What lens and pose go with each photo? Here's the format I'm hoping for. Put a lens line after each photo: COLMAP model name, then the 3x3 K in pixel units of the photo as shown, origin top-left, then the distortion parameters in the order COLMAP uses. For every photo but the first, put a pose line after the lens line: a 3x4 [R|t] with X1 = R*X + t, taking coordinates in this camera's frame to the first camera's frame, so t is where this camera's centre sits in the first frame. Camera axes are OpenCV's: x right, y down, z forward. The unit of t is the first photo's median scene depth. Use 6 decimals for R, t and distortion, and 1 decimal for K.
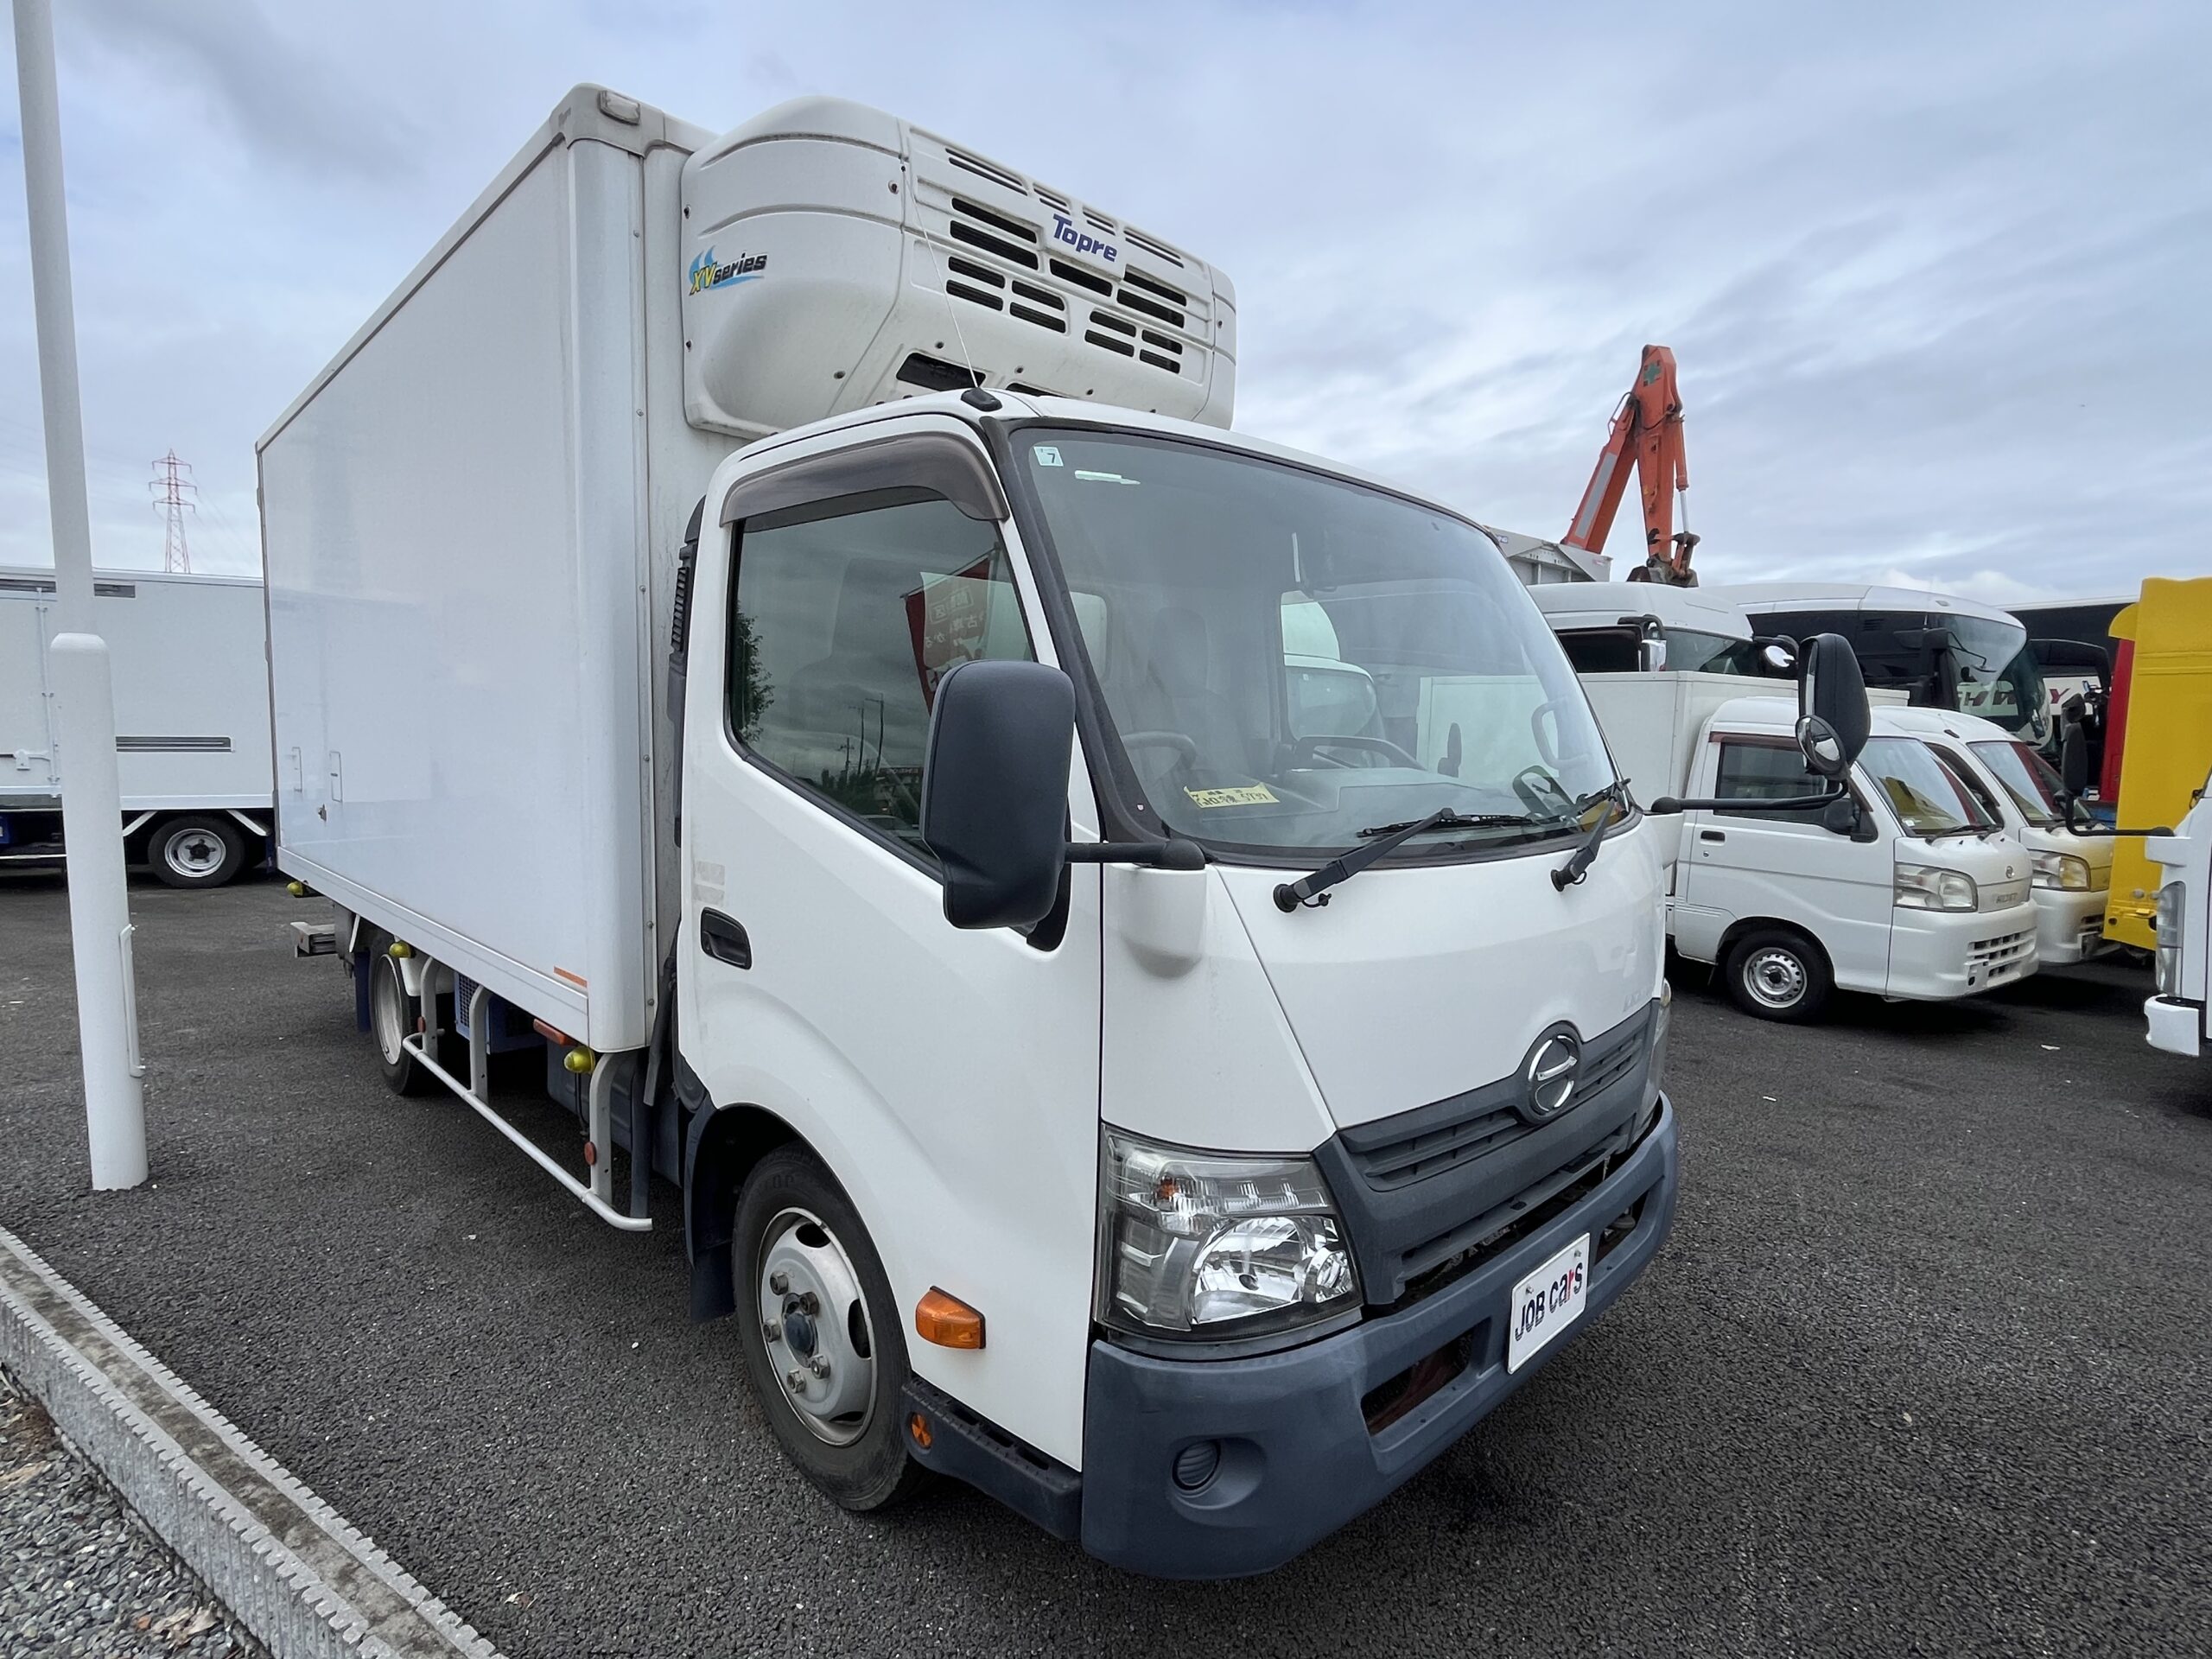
lens RADIAL K [[1125.0, 0, 1103.2], [0, 1125.0, 826.7], [0, 0, 1]] dist [-0.007753, -0.000510]
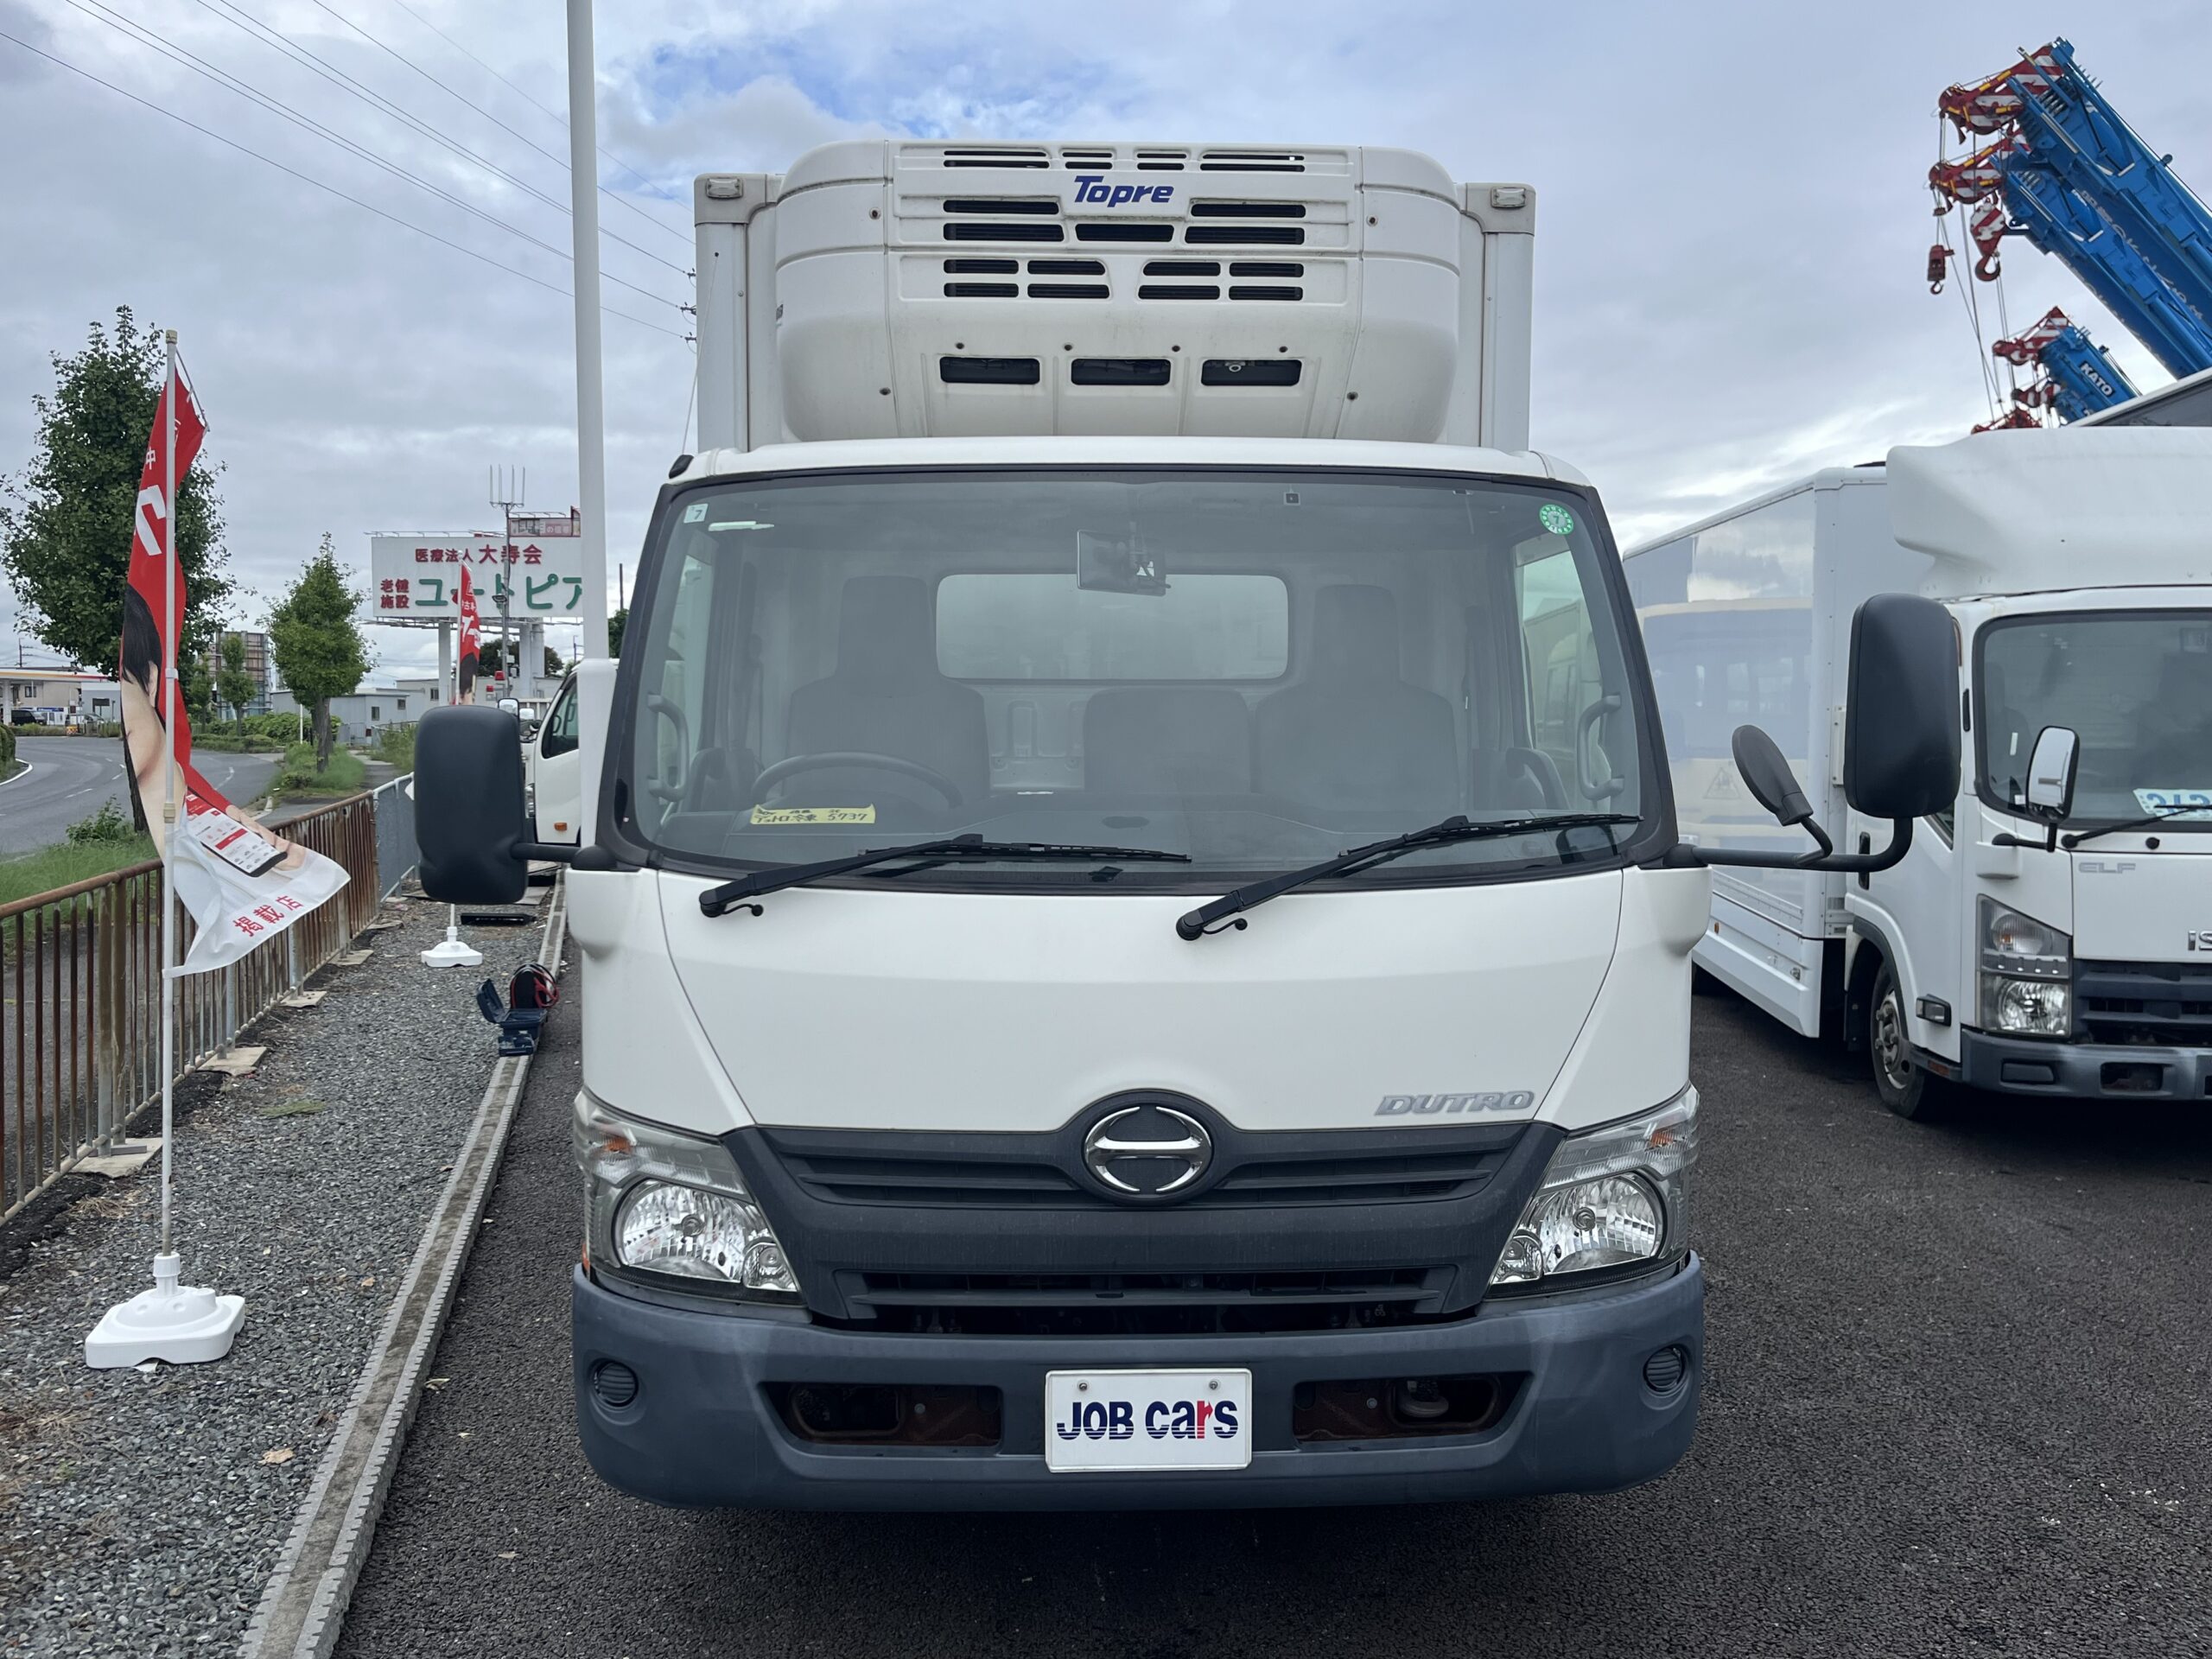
lens RADIAL K [[1757.9, 0, 1056.6], [0, 1757.9, 794.5], [0, 0, 1]] dist [0.031836, -0.038735]
pose [[0.737322, 0.019914, -0.675248, 0.974539], [-0.047516, 0.998619, -0.022434, -0.013991], [0.673869, 0.048626, 0.737249, -0.042131]]
